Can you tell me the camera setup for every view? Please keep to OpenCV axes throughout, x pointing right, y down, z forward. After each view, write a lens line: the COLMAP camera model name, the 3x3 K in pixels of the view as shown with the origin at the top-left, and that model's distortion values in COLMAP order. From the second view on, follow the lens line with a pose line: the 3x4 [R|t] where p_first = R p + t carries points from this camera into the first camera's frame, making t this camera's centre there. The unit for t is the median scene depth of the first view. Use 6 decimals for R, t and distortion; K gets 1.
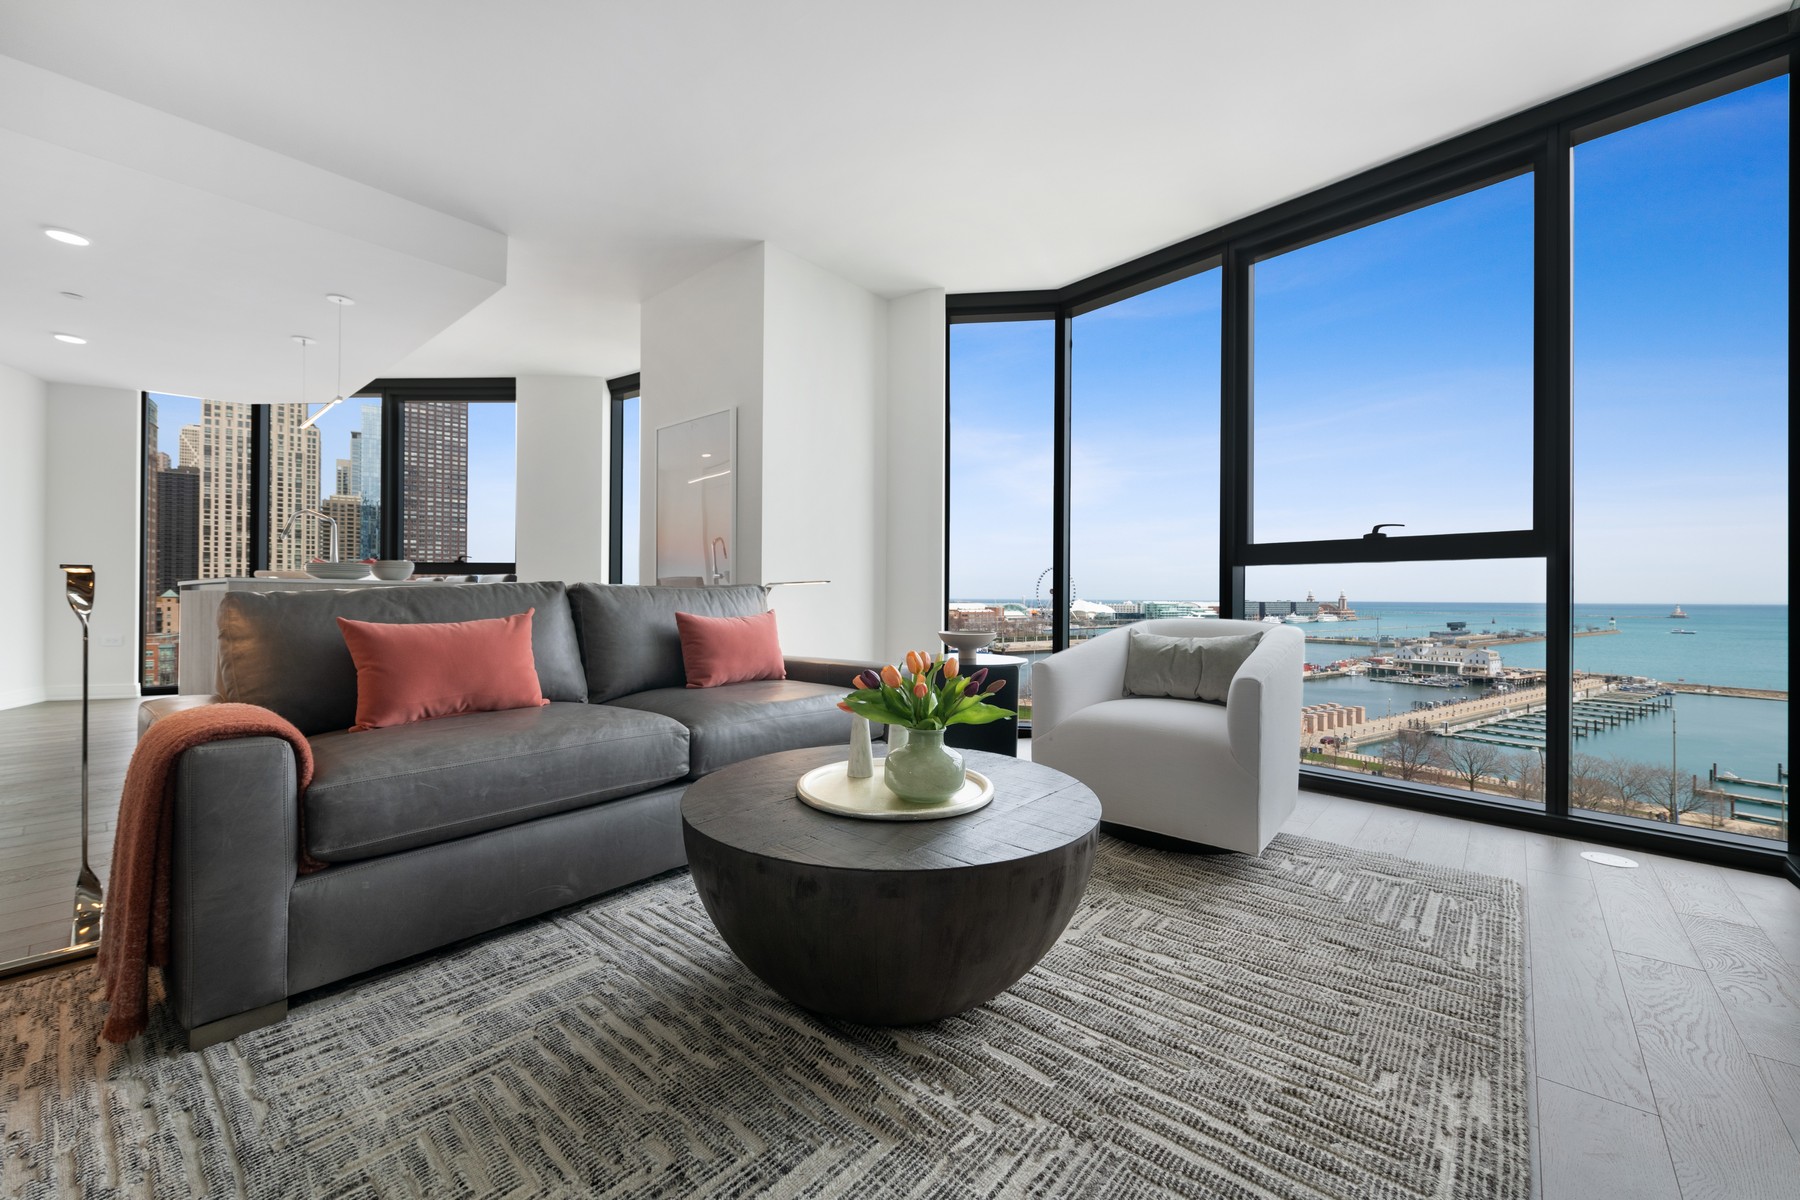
lens RADIAL K [[723.9, 0, 900.0], [0, 723.9, 600.0], [0, 0, 1]] dist [-0.002657, -0.000327]
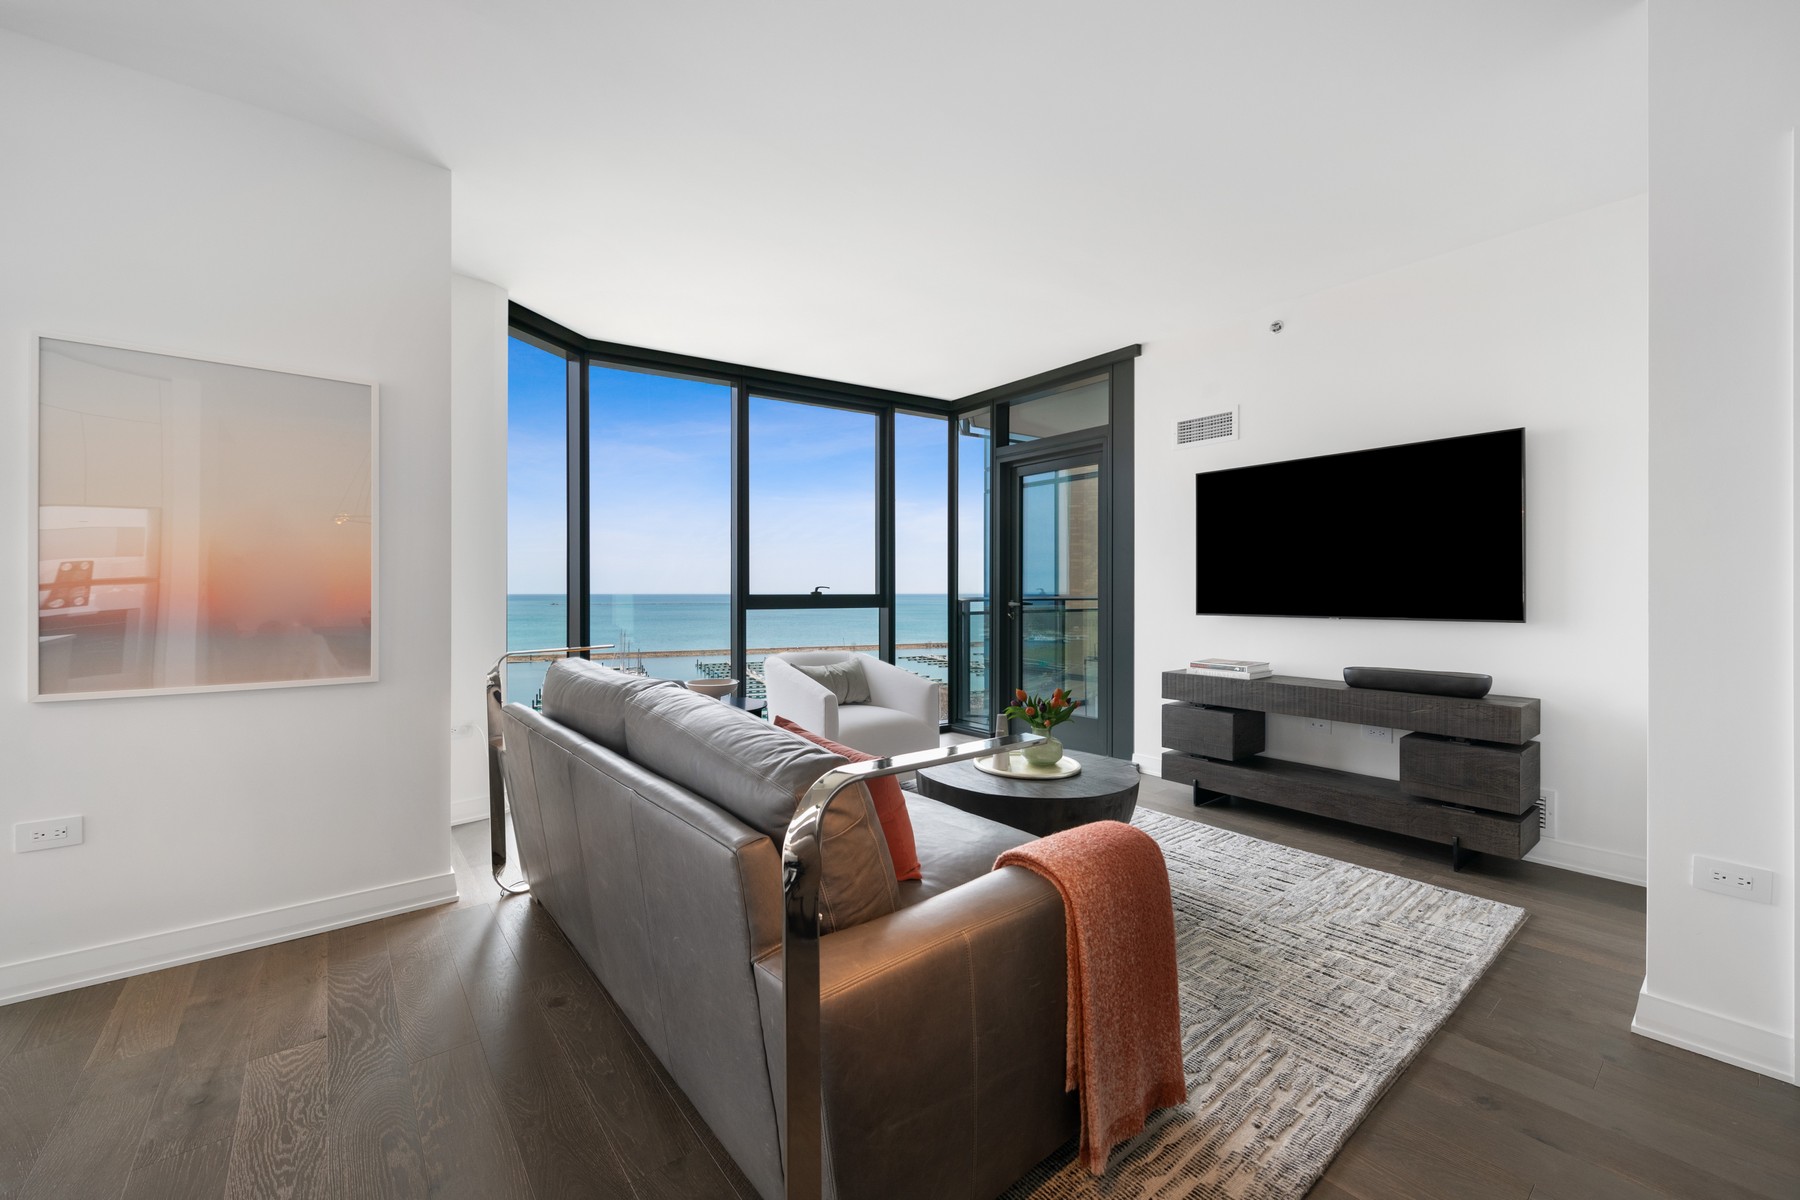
lens RADIAL K [[723.0, 0, 892.5], [0, 723.0, 585.0], [0, 0, 1]] dist [0.000272, -0.000076]
pose [[0.170529, 0.000889, 0.985352, -0.845889], [0.001946, 0.999997, -0.001239, -0.092950], [-0.985351, 0.002129, 0.170526, 0.475215]]
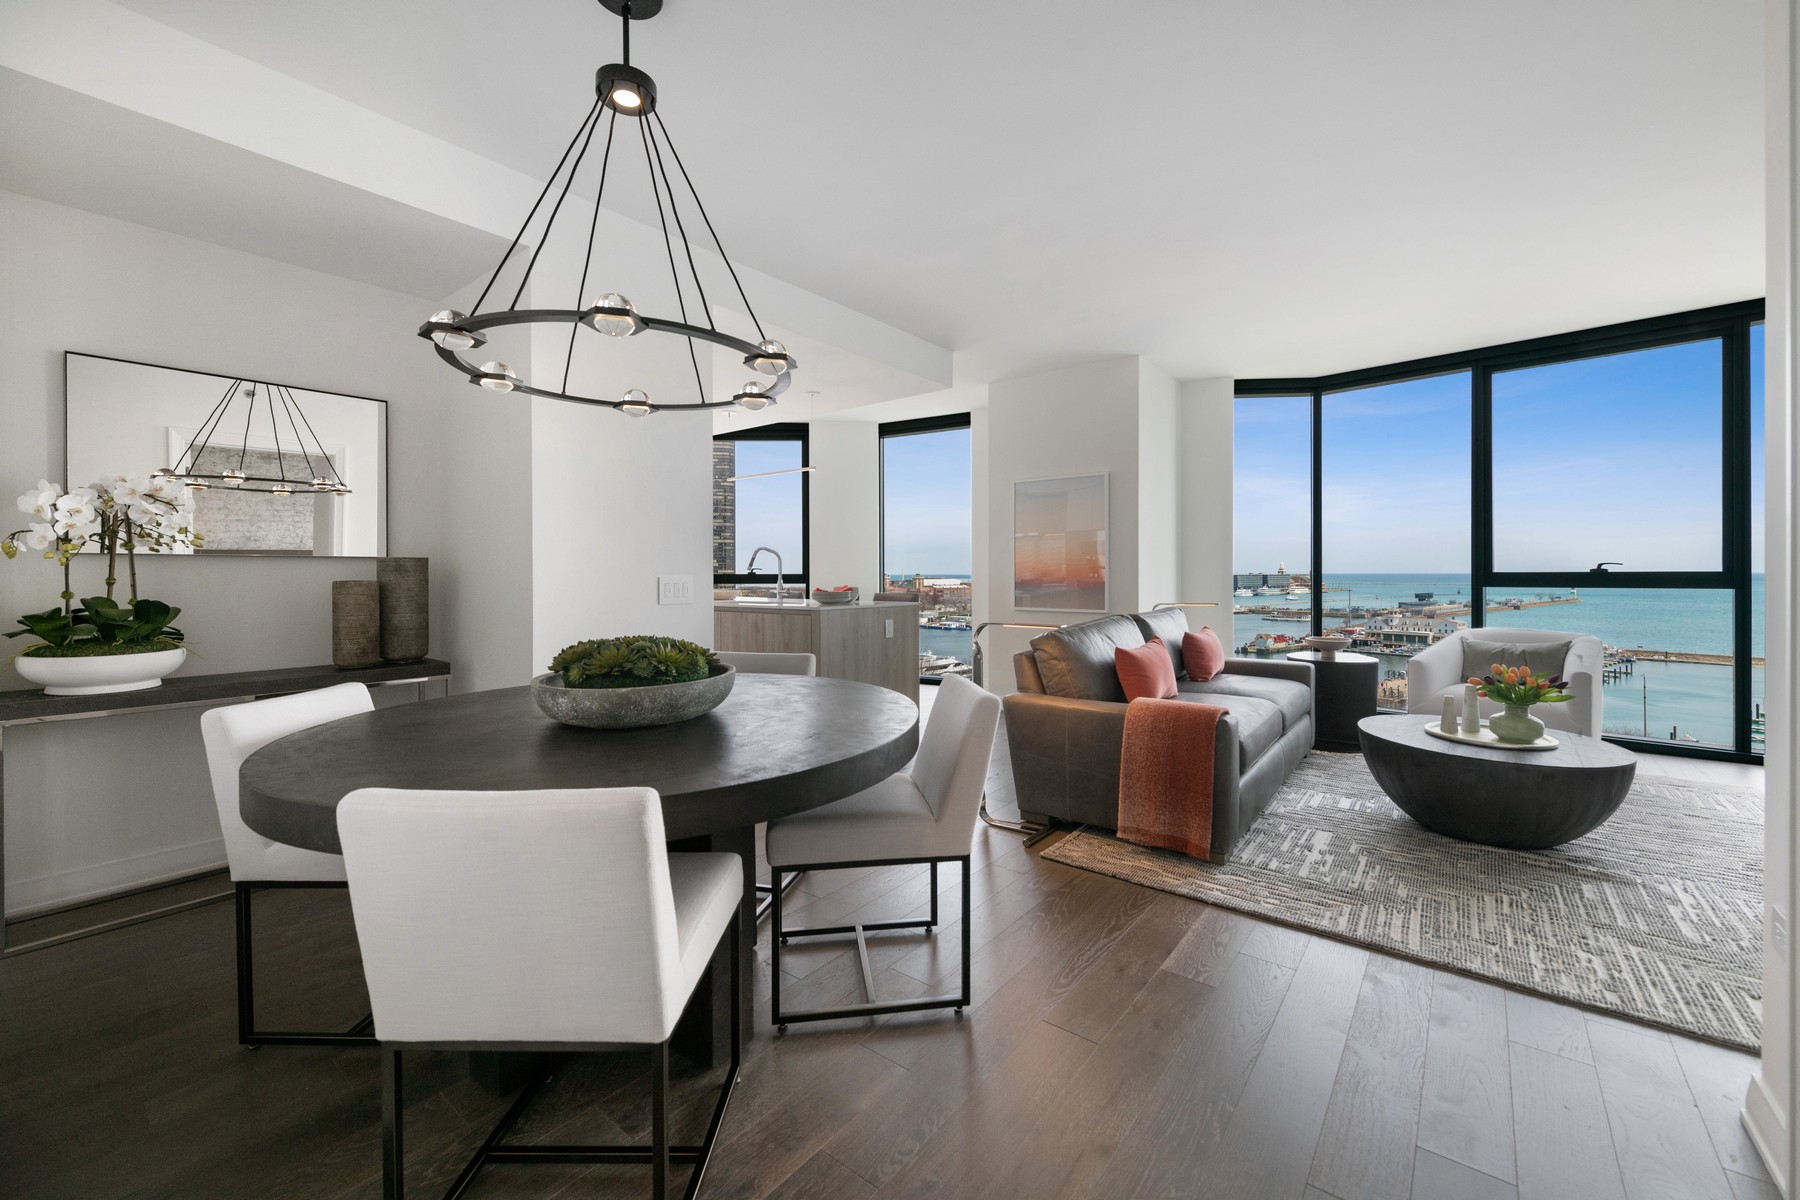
lens RADIAL K [[723.0, 0, 892.5], [0, 723.0, 585.0], [0, 0, 1]] dist [0.000272, -0.000076]
pose [[0.999619, -0.010864, 0.025387, -0.722451], [0.010562, 0.999872, 0.012030, -0.080590], [-0.025515, -0.011757, 0.999605, -0.386286]]
